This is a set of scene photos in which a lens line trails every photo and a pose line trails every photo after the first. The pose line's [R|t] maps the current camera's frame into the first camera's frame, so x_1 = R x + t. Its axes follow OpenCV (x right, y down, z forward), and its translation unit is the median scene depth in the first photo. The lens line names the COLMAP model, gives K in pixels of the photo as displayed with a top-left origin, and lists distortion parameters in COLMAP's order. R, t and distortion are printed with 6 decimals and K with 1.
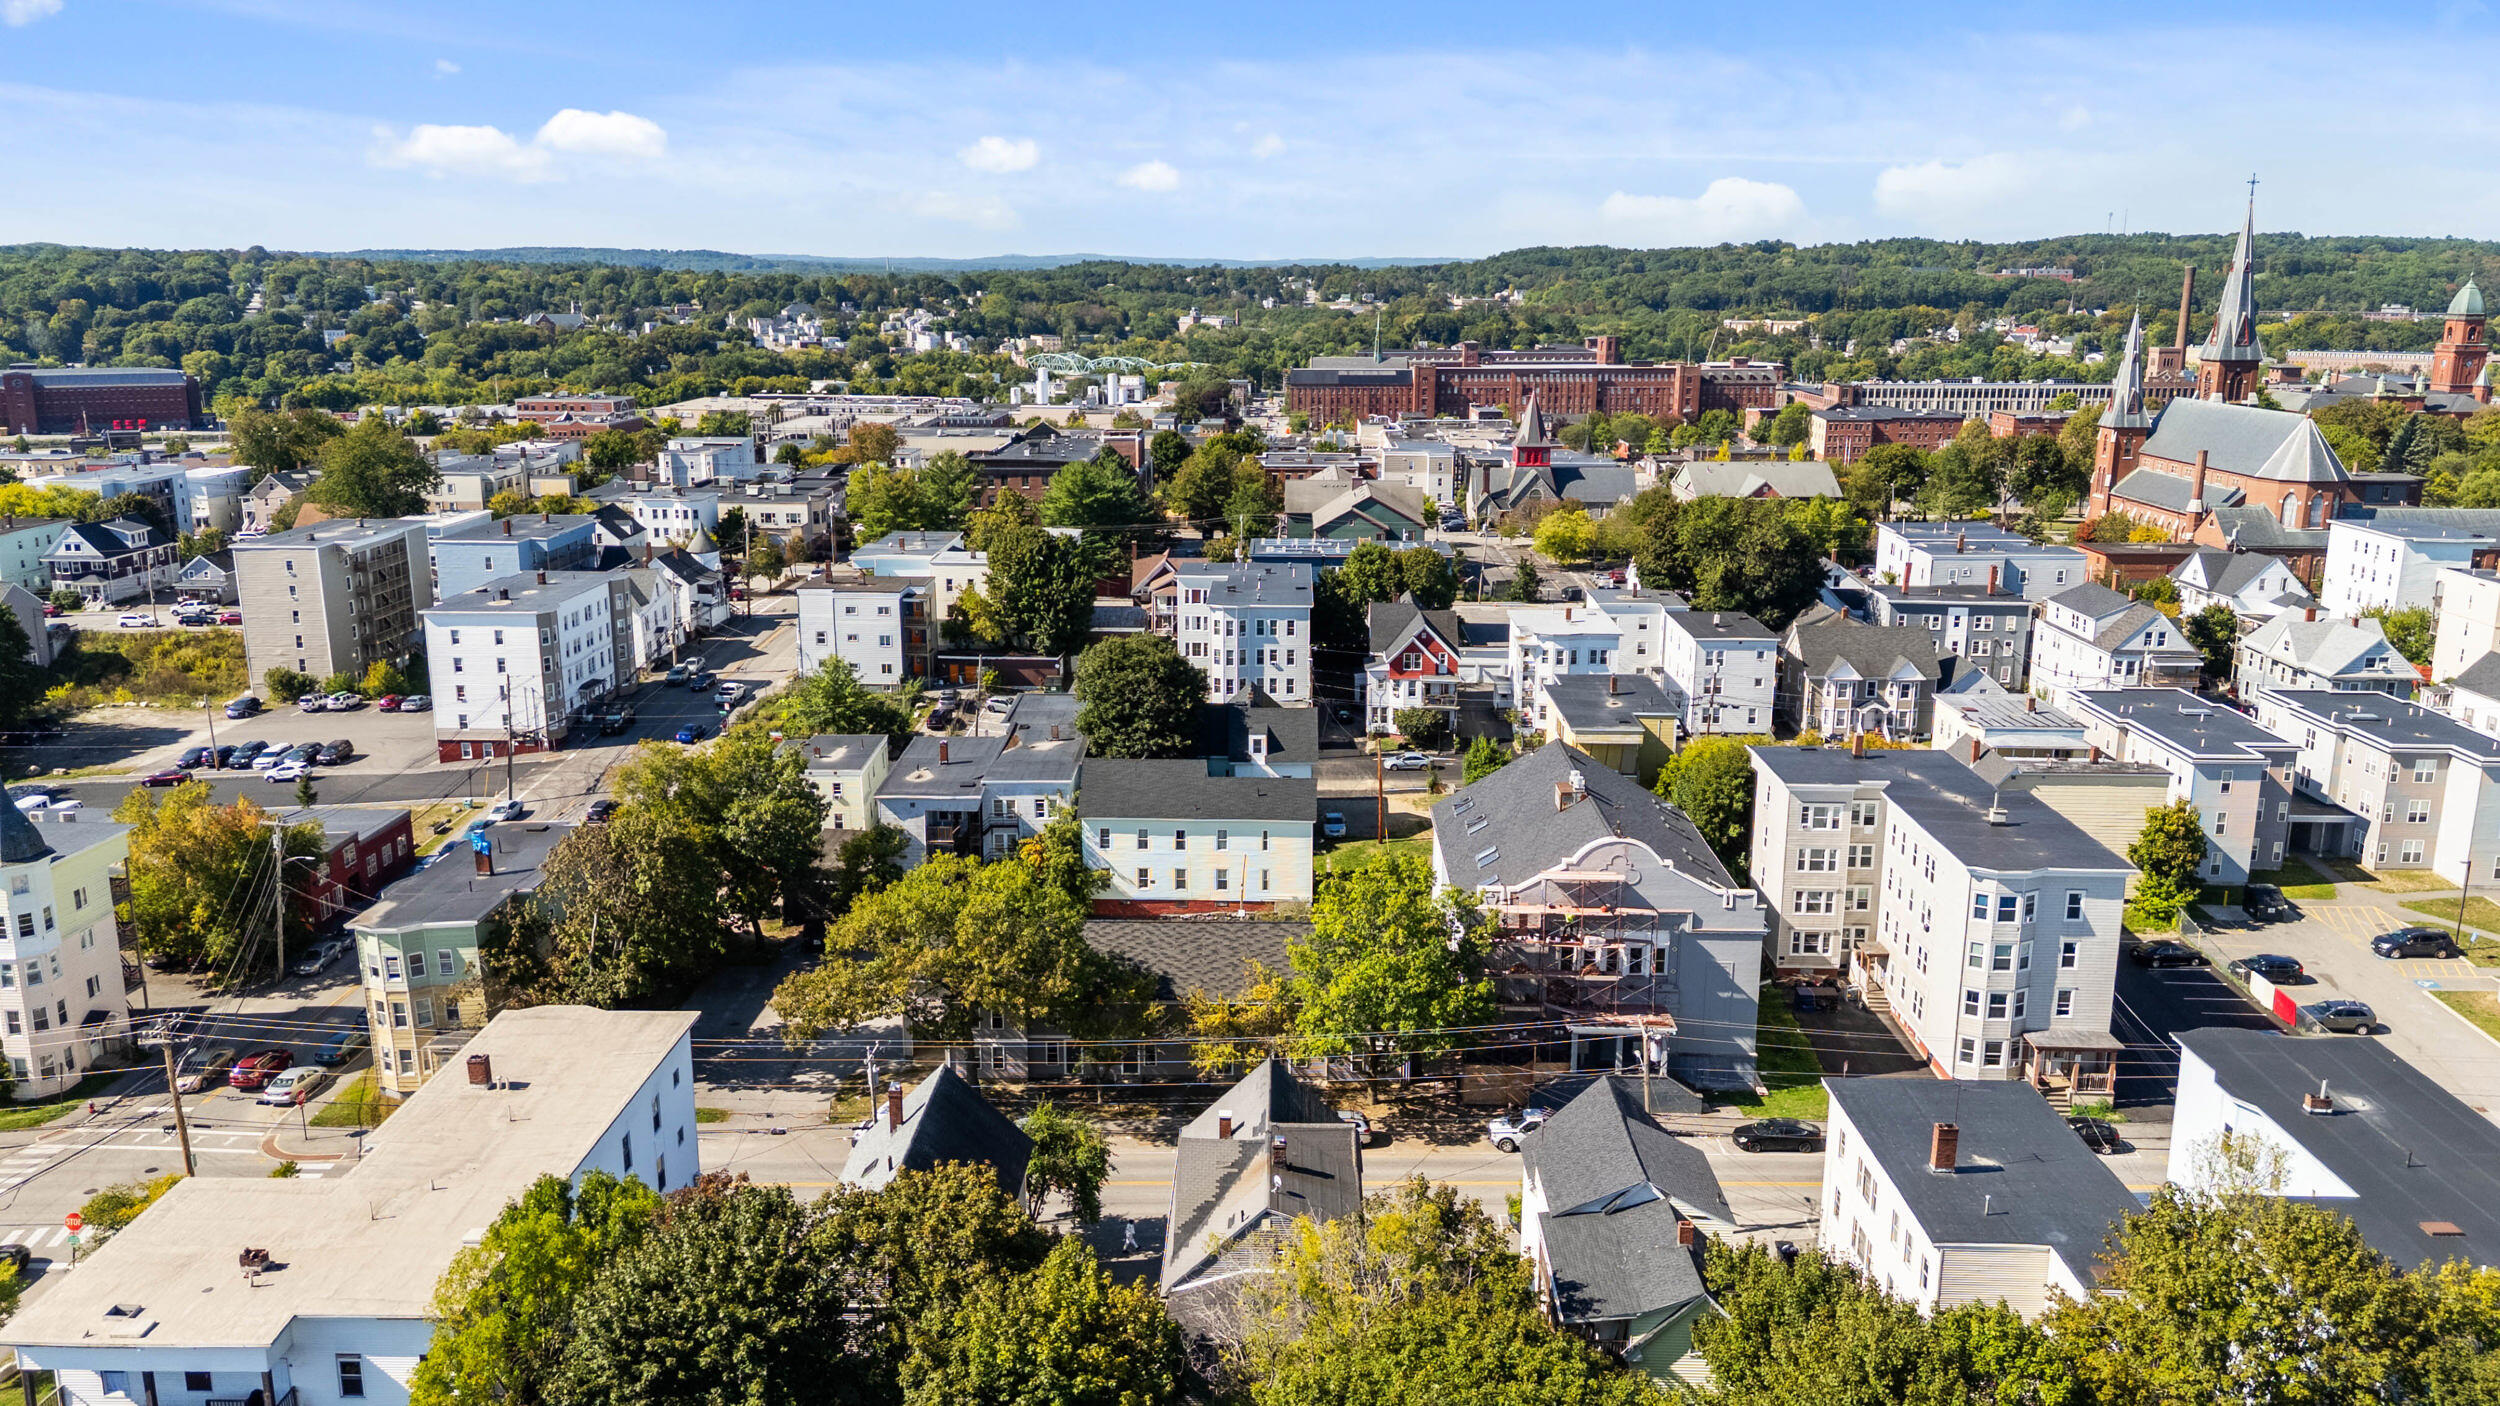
lens RADIAL K [[1828.3, 0, 1250.4], [0, 1828.3, 693.6], [0, 0, 1]] dist [0.104022, -0.135948]
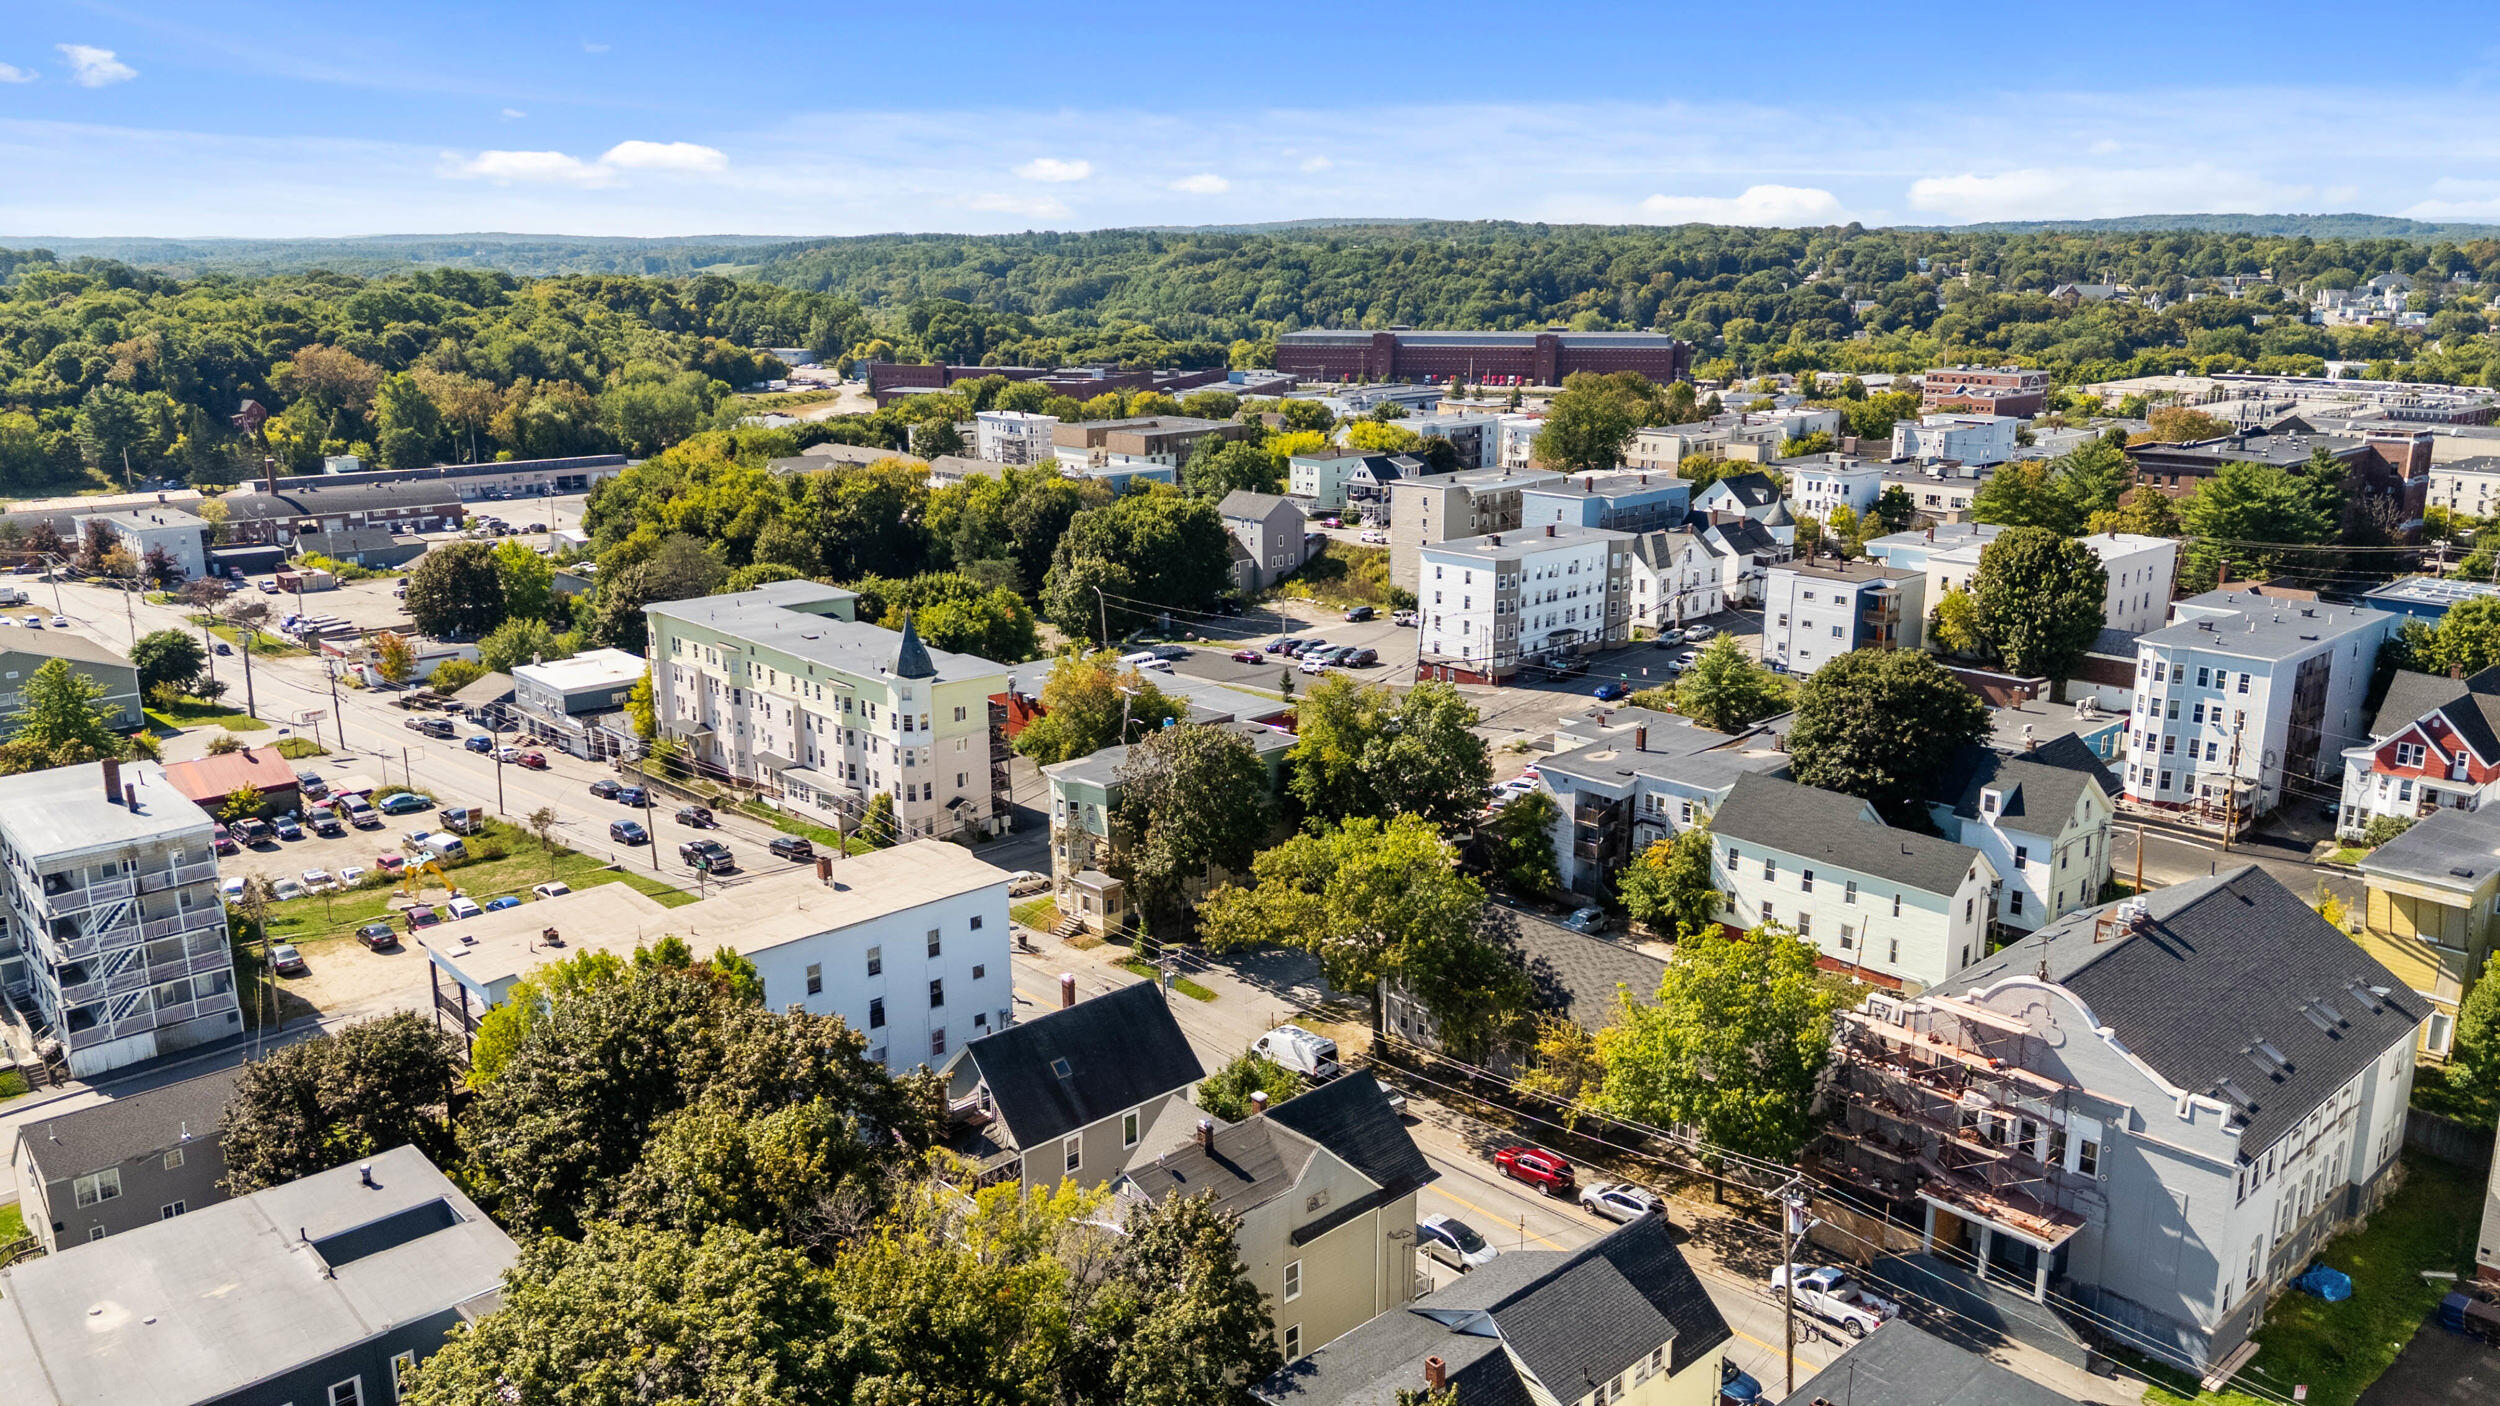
lens RADIAL K [[1845.2, 0, 1234.4], [0, 1845.2, 705.5], [0, 0, 1]] dist [0.047959, -0.090251]
pose [[0.670233, 0.169483, -0.722539, 0.310358], [-0.154001, 0.984145, 0.087994, -0.030082], [0.725997, 0.052295, 0.685707, 0.135951]]
